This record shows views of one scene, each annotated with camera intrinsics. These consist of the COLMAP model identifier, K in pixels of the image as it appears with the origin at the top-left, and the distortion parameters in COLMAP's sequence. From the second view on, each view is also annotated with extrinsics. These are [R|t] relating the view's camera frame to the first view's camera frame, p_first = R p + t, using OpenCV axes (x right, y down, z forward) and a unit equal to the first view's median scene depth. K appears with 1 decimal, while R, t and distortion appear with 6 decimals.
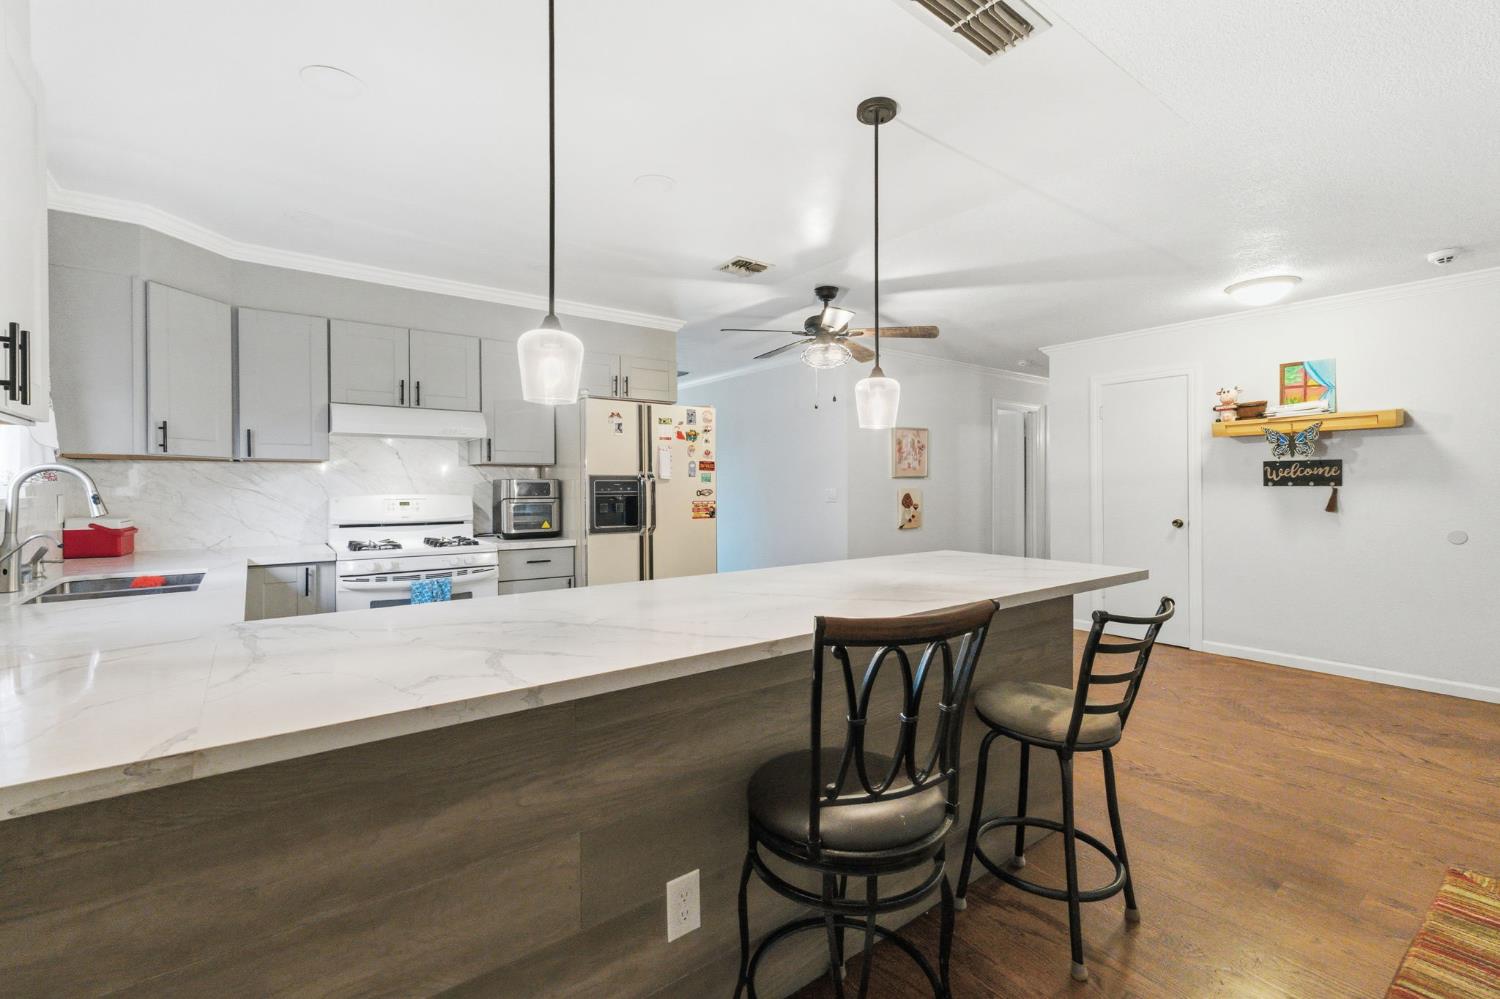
lens RADIAL K [[644.0, 0, 763.5], [0, 644.0, 491.4], [0, 0, 1]] dist [0.010168, -0.001264]
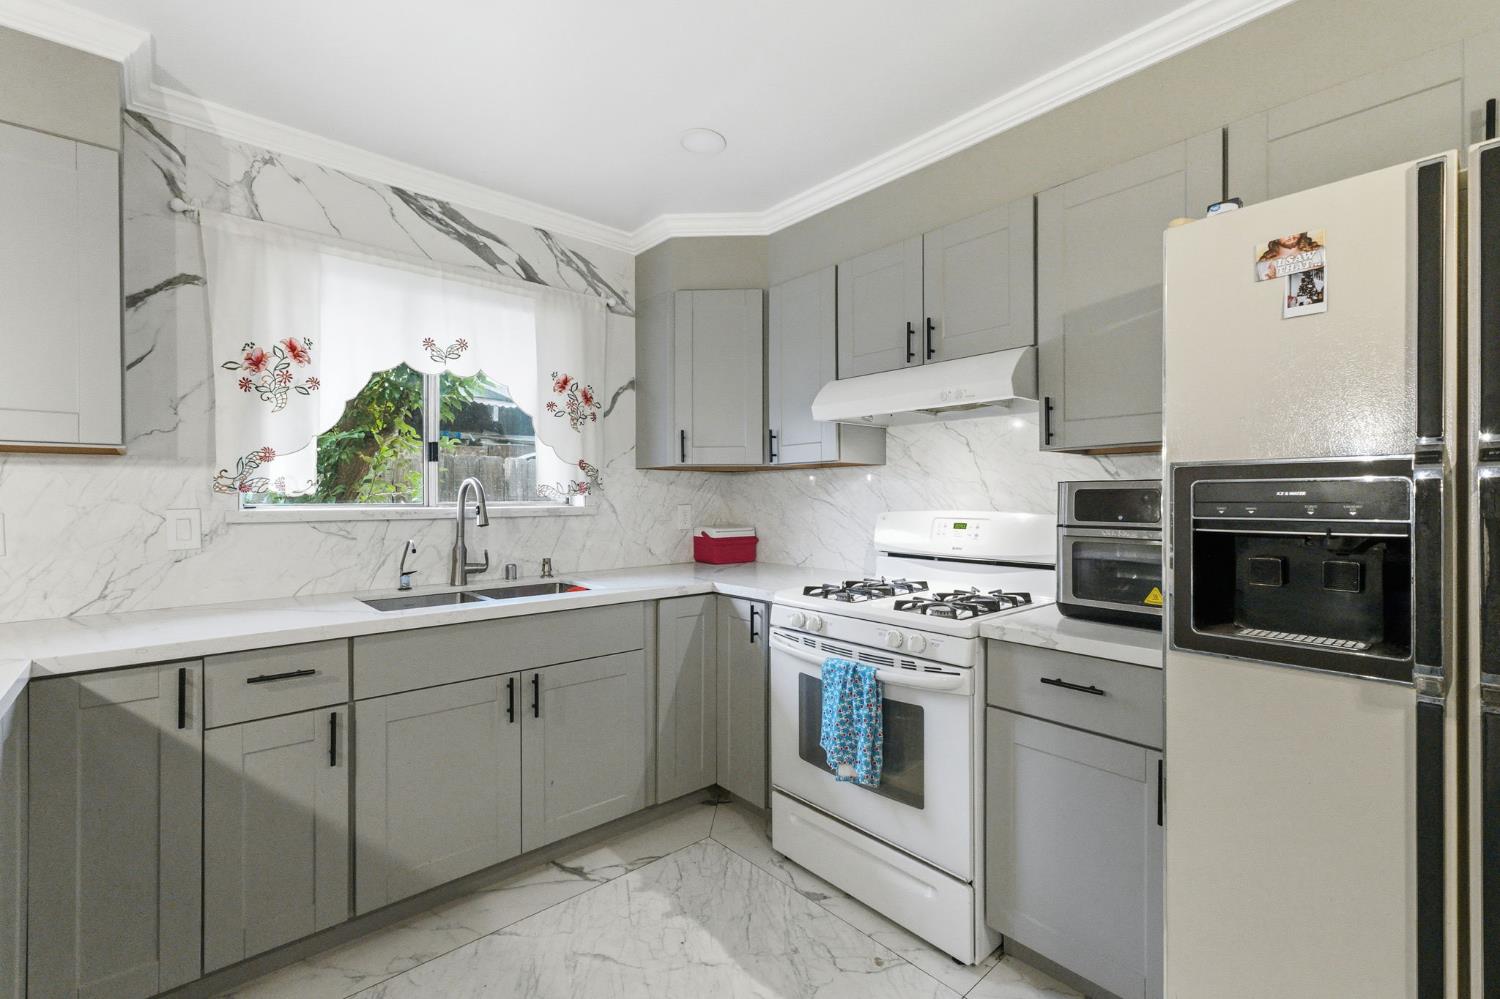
lens RADIAL K [[644.0, 0, 737.9], [0, 644.0, 498.5], [0, 0, 1]] dist [0.010168, -0.001264]
pose [[0.066691, 0.005334, -0.997759, 0.034888], [-0.006965, 0.999964, 0.004880, -0.007977], [0.997749, 0.006624, 0.066726, 0.716511]]
